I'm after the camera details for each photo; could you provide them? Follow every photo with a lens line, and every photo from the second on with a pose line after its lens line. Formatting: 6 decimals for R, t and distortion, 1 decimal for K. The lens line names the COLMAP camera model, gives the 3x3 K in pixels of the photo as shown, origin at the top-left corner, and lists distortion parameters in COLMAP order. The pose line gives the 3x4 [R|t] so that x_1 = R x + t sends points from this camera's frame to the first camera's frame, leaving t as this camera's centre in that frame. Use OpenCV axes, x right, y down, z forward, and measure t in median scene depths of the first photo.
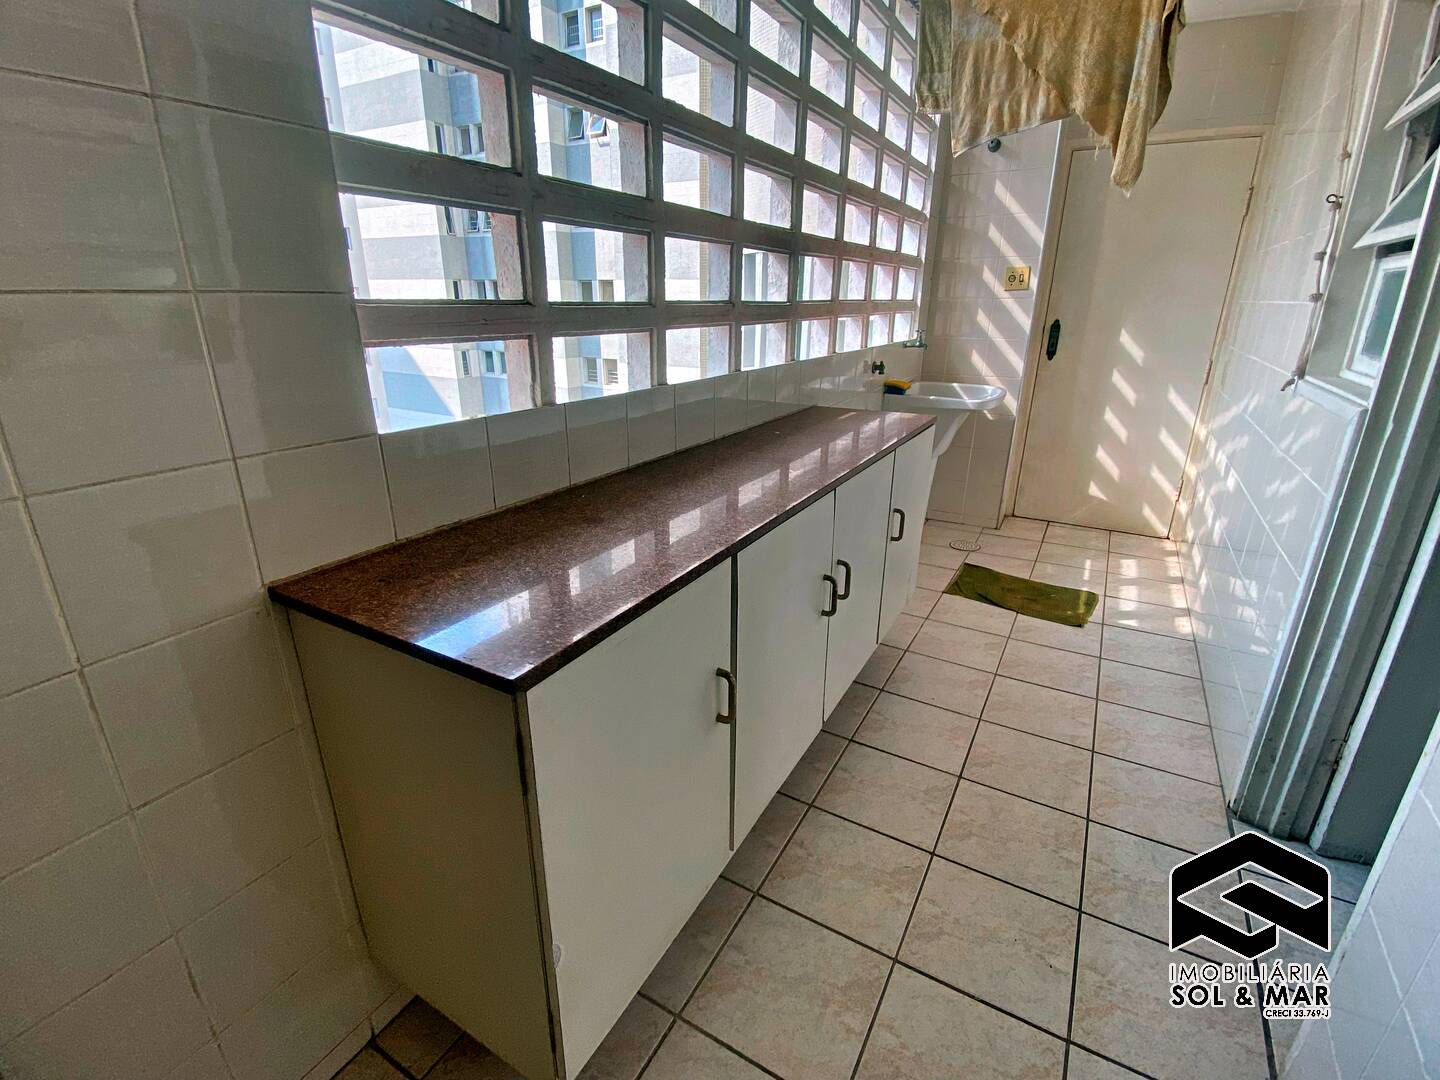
lens RADIAL K [[662.5, 0, 717.0], [0, 662.5, 539.5], [0, 0, 1]] dist [0.032855, -0.026792]
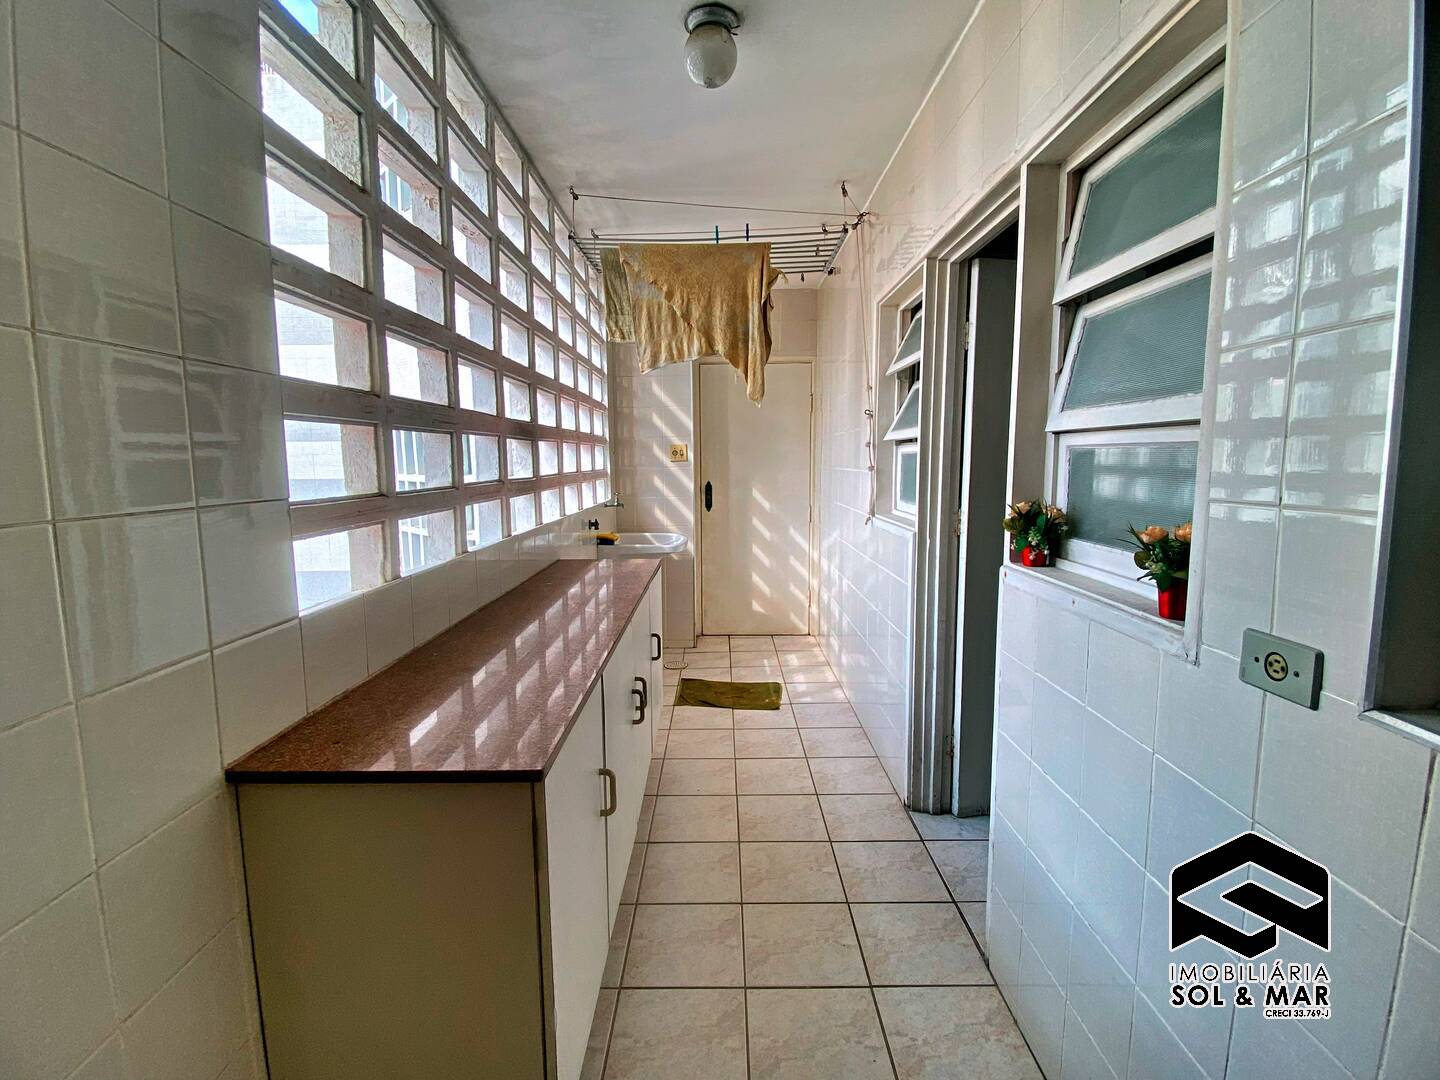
lens RADIAL K [[644.9, 0, 720.9], [0, 644.9, 548.4], [0, 0, 1]] dist [0.082384, -0.070558]
pose [[0.869773, -0.080355, 0.486865, -0.145874], [0.180442, 0.970112, -0.162242, 0.013065], [-0.459277, 0.228965, 0.858277, -0.103705]]
